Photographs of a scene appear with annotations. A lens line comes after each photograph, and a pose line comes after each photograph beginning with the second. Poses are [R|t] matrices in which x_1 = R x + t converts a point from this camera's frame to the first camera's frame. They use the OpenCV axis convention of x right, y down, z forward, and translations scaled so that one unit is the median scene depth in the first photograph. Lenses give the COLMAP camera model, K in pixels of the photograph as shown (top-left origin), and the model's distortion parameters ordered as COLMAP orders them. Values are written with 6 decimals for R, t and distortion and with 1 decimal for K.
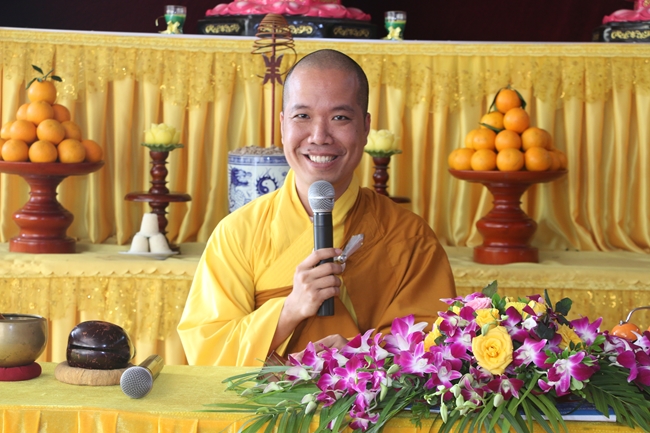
lens RADIAL K [[1570.8, 0, 318.9], [0, 1570.8, 215.3], [0, 0, 1]] dist [0.460802, 0.000000]
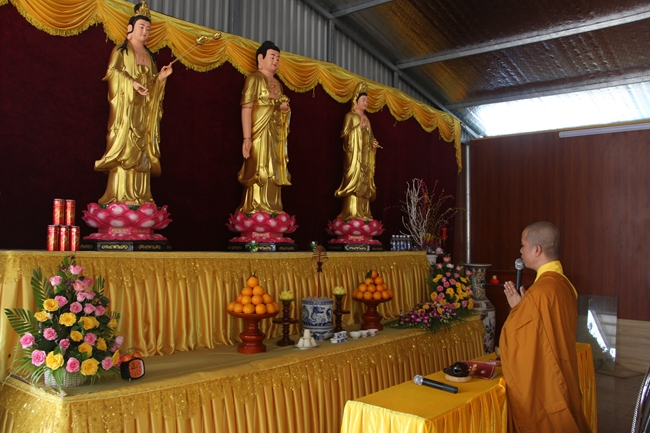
lens RADIAL K [[572.7, 0, 331.5], [0, 572.7, 210.8], [0, 0, 1]] dist [-0.141676, 0.137058]
pose [[0.633155, 0.029141, 0.773476, -0.750315], [0.055452, 0.995016, -0.082880, -0.105613], [-0.772036, 0.095366, 0.628384, 0.384232]]
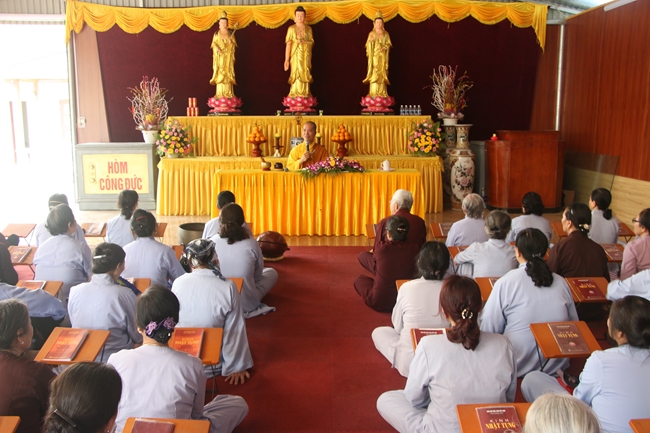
lens RADIAL K [[591.2, 0, 317.9], [0, 591.2, 220.2], [0, 0, 1]] dist [-0.129922, 0.124531]
pose [[0.999244, -0.031291, 0.023076, -0.019615], [0.028840, 0.994588, 0.099812, 0.041304], [-0.026074, -0.099071, 0.994739, -1.043691]]
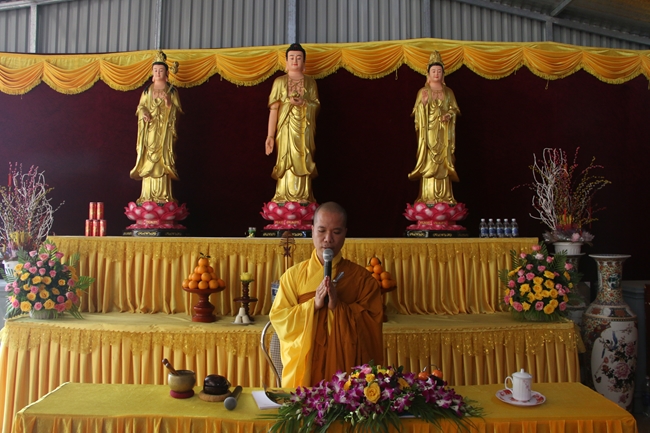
lens RADIAL K [[530.0, 0, 320.4], [0, 530.0, 220.5], [0, 0, 1]] dist [-0.177019, 0.133052]
pose [[0.999581, -0.020656, 0.020292, 0.010117], [0.022444, 0.995484, -0.092234, -0.061129], [-0.018295, 0.092651, 0.995531, 0.097001]]
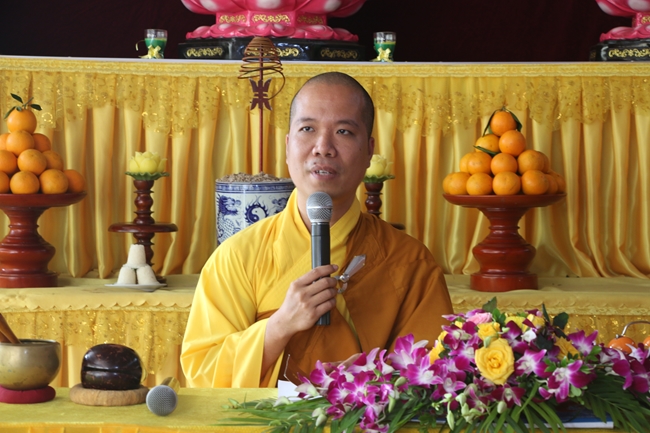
lens RADIAL K [[1826.9, 0, 314.4], [0, 1826.9, 213.3], [0, 0, 1]] dist [0.631210, 0.000000]
pose [[0.999731, -0.015555, 0.017220, -0.016629], [0.015956, 0.999599, -0.023399, 0.007634], [-0.016849, 0.023667, 0.999578, -0.125681]]
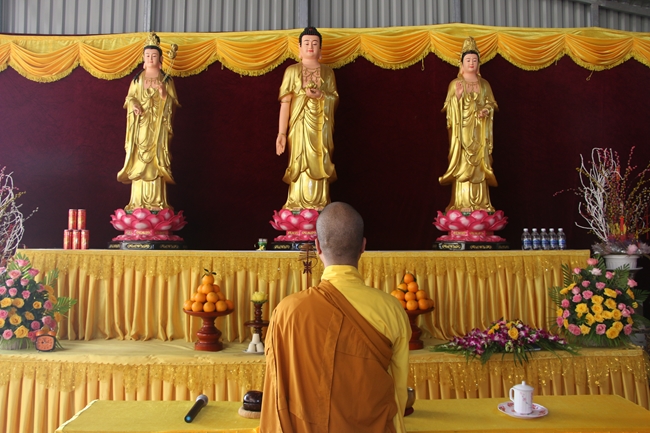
lens RADIAL K [[572.7, 0, 320.5], [0, 572.7, 220.6], [0, 0, 1]] dist [-0.141676, 0.137058]
pose [[0.998467, -0.020539, 0.051395, -0.051511], [0.026014, 0.993784, -0.108246, -0.069420], [-0.048853, 0.109417, 0.992795, 0.162901]]
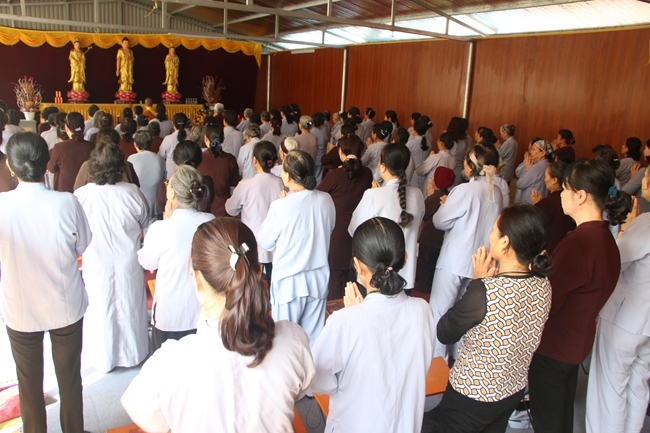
lens RADIAL K [[530.0, 0, 323.3], [0, 530.0, 220.7], [0, 0, 1]] dist [-0.177019, 0.133052]
pose [[0.839250, -0.114336, 0.531588, -0.757537], [0.015715, 0.982334, 0.186475, 0.008837], [-0.543518, -0.148145, 0.826221, -2.183945]]
